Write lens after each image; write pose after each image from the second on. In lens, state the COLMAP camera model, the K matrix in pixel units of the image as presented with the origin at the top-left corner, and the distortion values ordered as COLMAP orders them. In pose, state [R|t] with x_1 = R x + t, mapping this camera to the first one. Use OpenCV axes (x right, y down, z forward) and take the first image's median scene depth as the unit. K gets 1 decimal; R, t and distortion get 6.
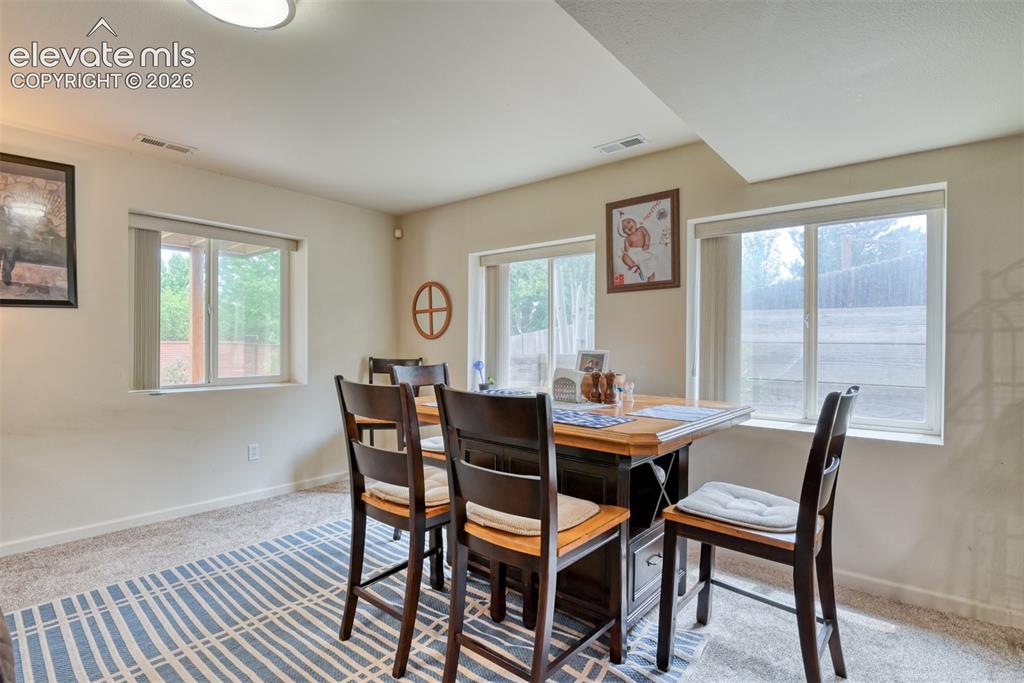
lens RADIAL K [[503.5, 0, 510.8], [0, 503.5, 340.8], [0, 0, 1]] dist [-0.024635, -0.001710]
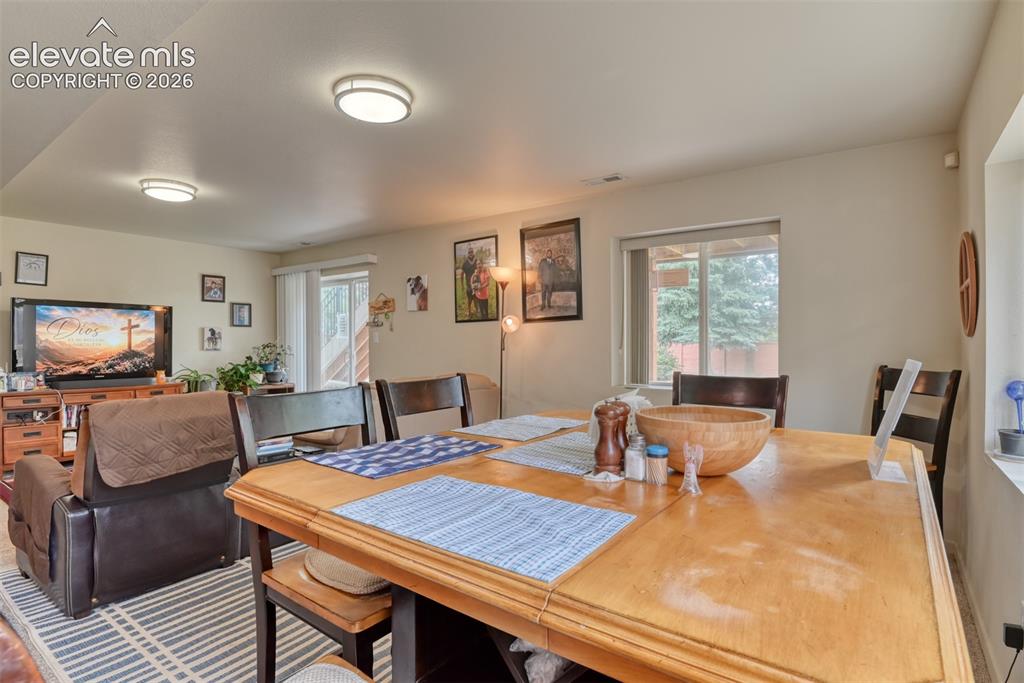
lens RADIAL K [[503.5, 0, 511.7], [0, 503.5, 343.8], [0, 0, 1]] dist [-0.024635, -0.001710]
pose [[0.069127, -0.010552, -0.997552, 0.513764], [-0.000329, 0.999944, -0.010600, 0.015609], [0.997608, 0.001061, 0.069120, 0.715945]]
